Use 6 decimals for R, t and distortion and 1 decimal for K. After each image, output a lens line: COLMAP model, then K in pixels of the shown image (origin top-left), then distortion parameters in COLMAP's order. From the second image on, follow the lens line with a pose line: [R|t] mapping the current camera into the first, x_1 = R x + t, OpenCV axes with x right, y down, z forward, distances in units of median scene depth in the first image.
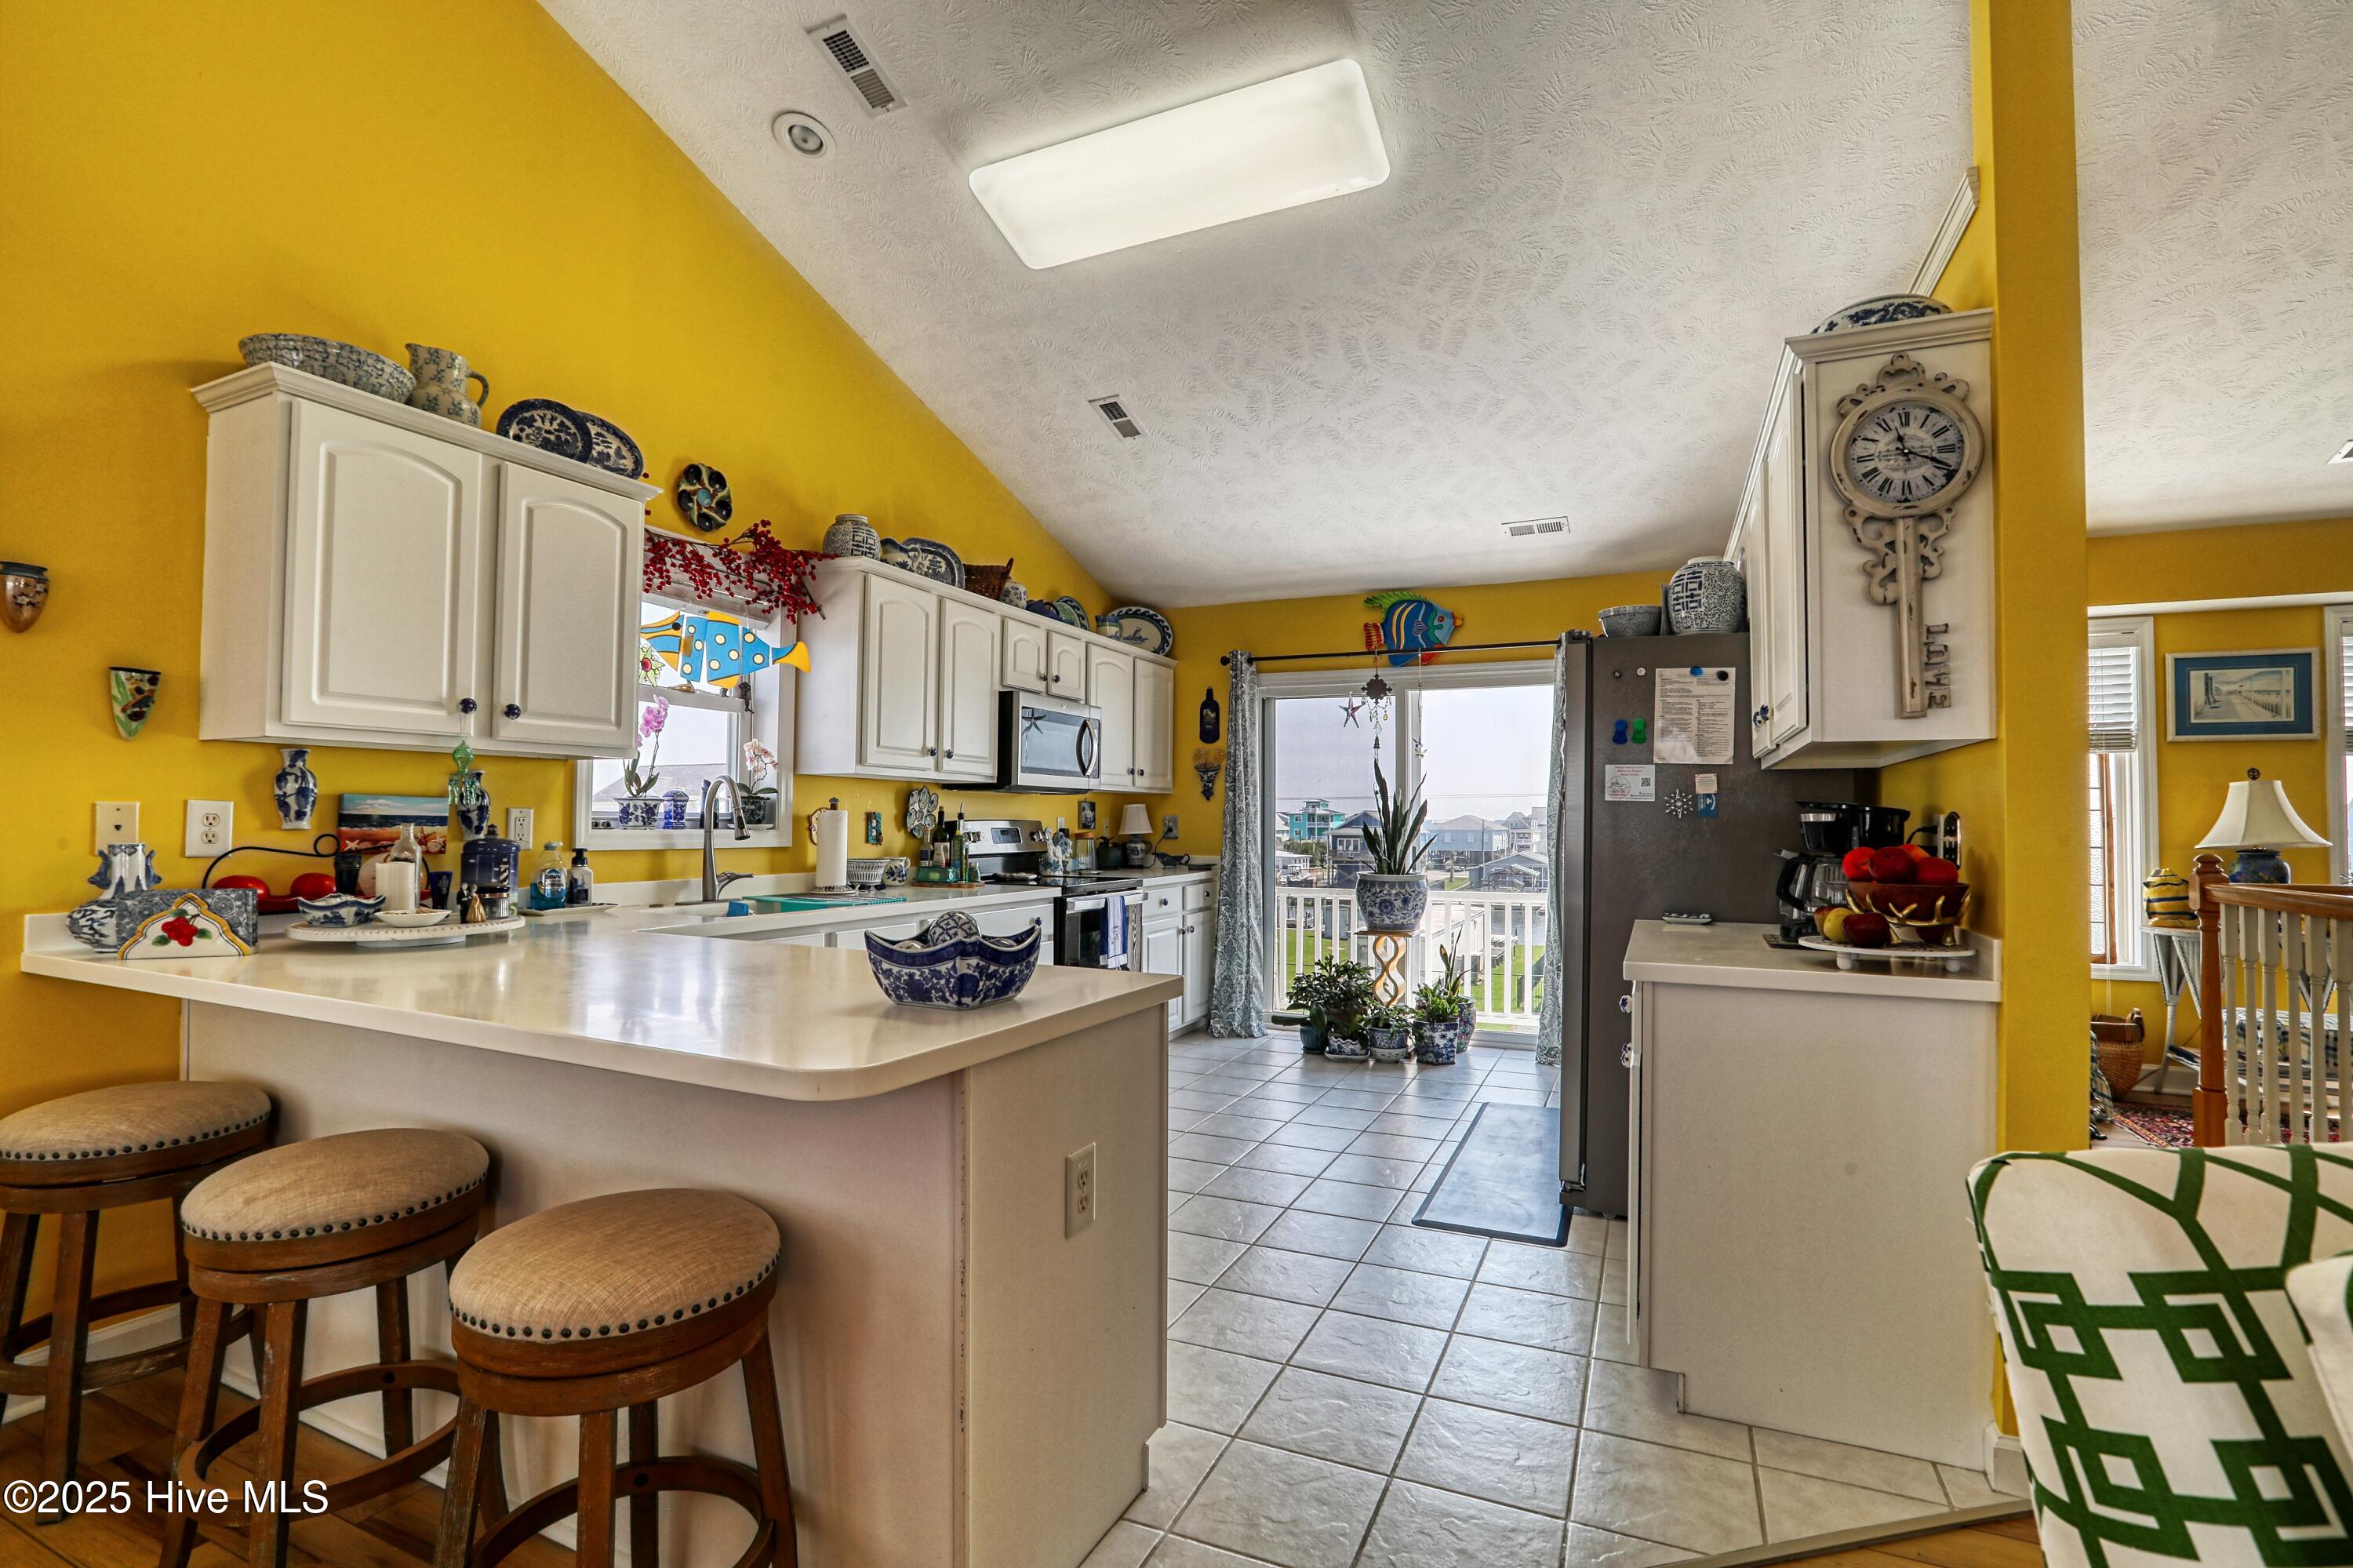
lens RADIAL K [[1072.2, 0, 1176.5], [0, 1072.2, 794.0], [0, 0, 1]] dist [-0.054406, 0.019457]
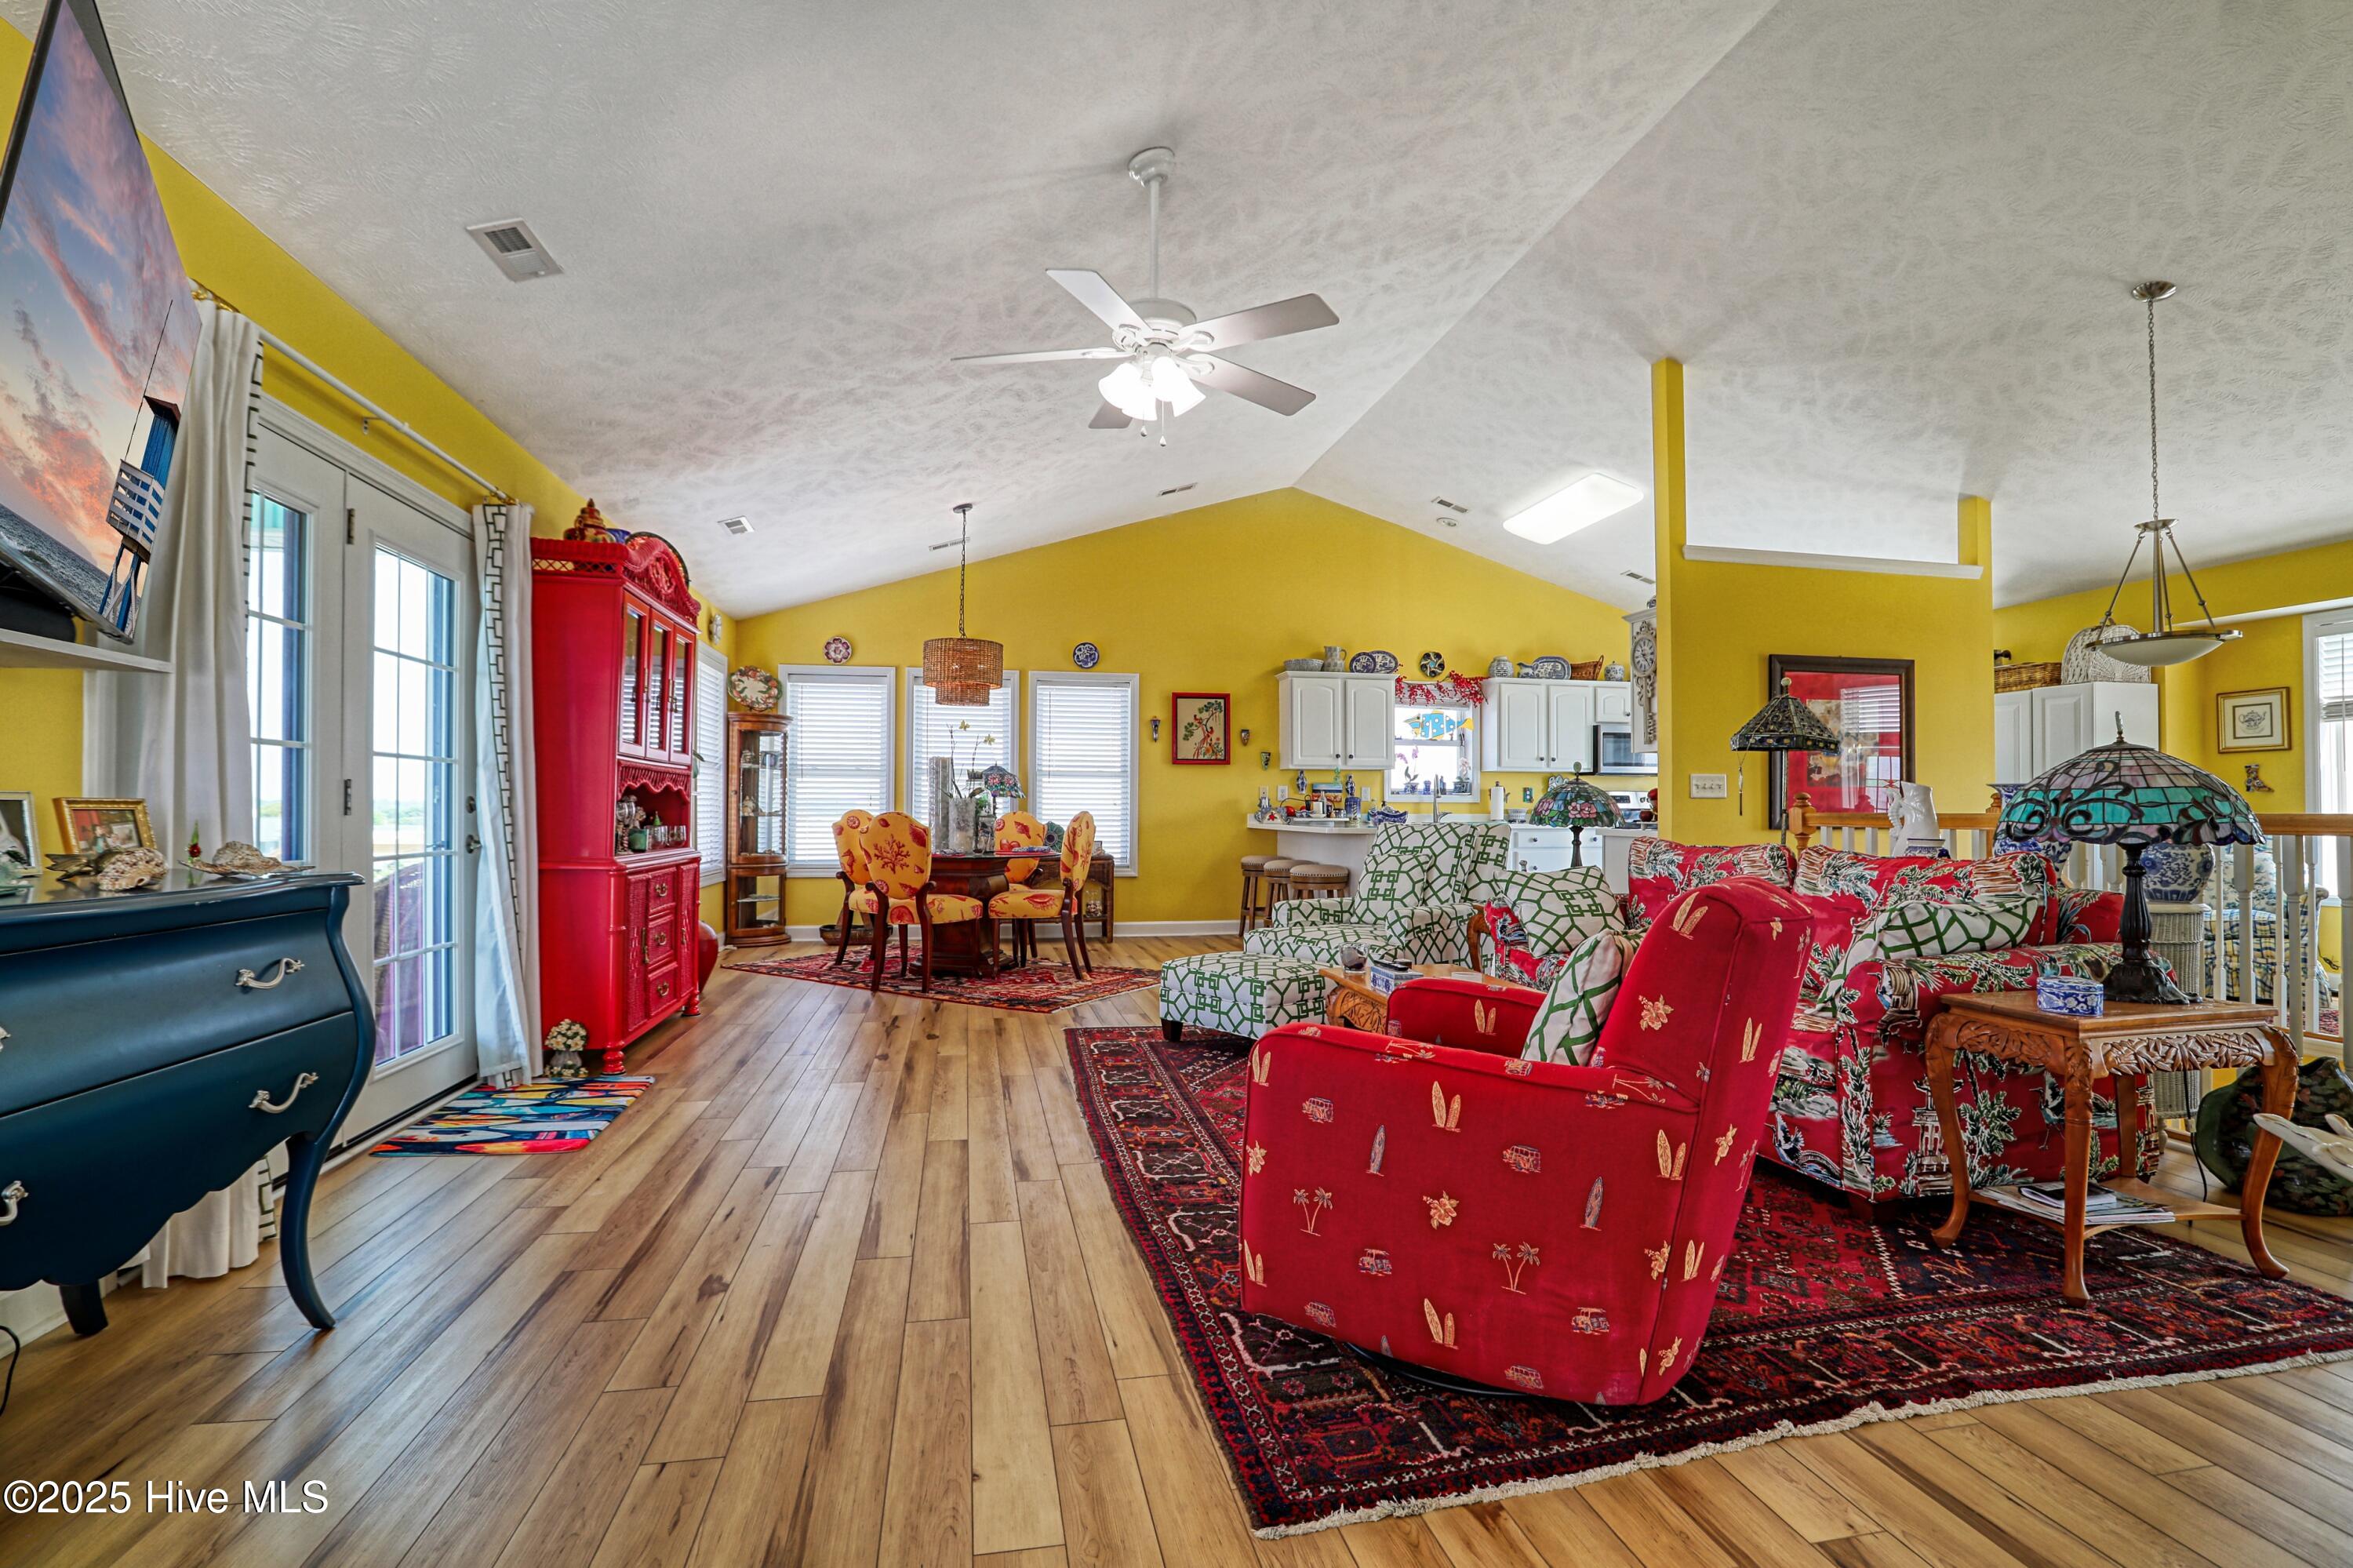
lens RADIAL K [[1089.3, 0, 1173.0], [0, 1089.3, 799.9], [0, 0, 1]] dist [-0.068616, 0.027595]
pose [[0.573858, -0.012198, -0.818864, 1.350768], [0.022537, 0.999746, 0.000901, 0.029422], [0.818645, -0.018972, 0.573987, -1.033816]]
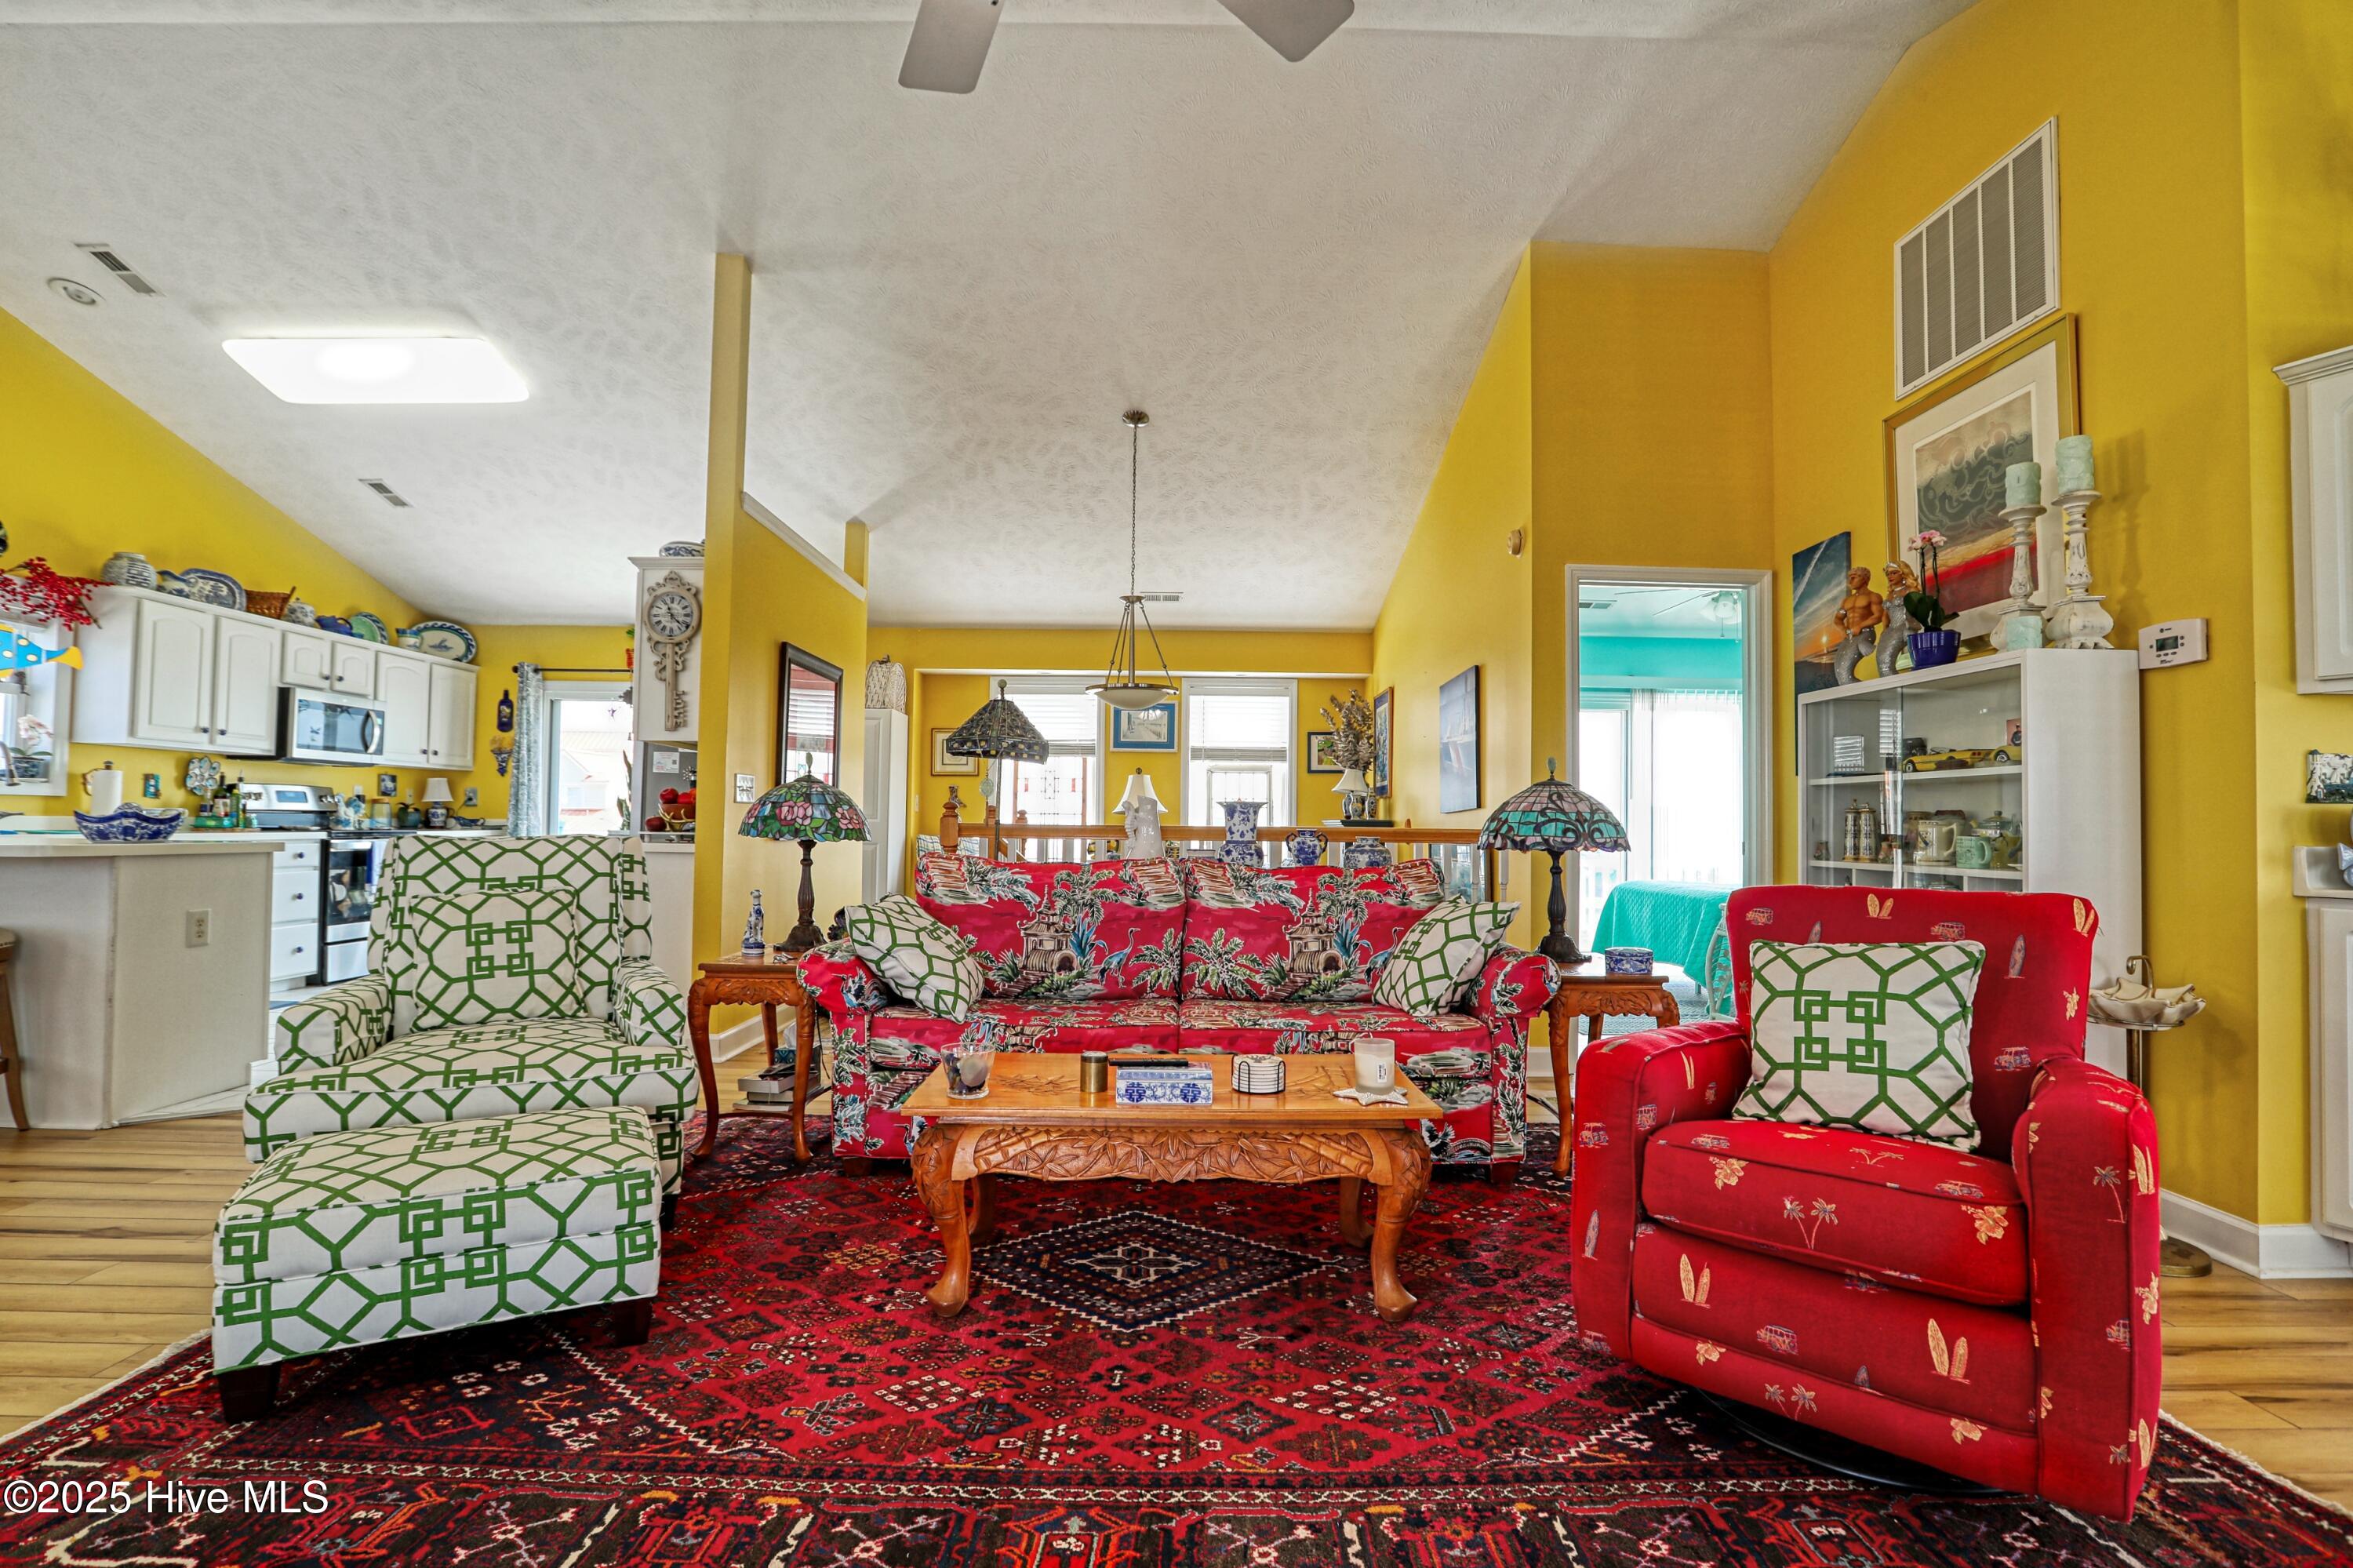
lens RADIAL K [[1093.2, 0, 1182.1], [0, 1093.2, 794.6], [0, 0, 1]] dist [-0.052318, 0.018097]
pose [[0.907366, 0.017044, 0.419997, 0.402209], [-0.017551, 0.999842, -0.002656, 0.029514], [-0.419976, -0.004961, 0.907522, -0.896215]]
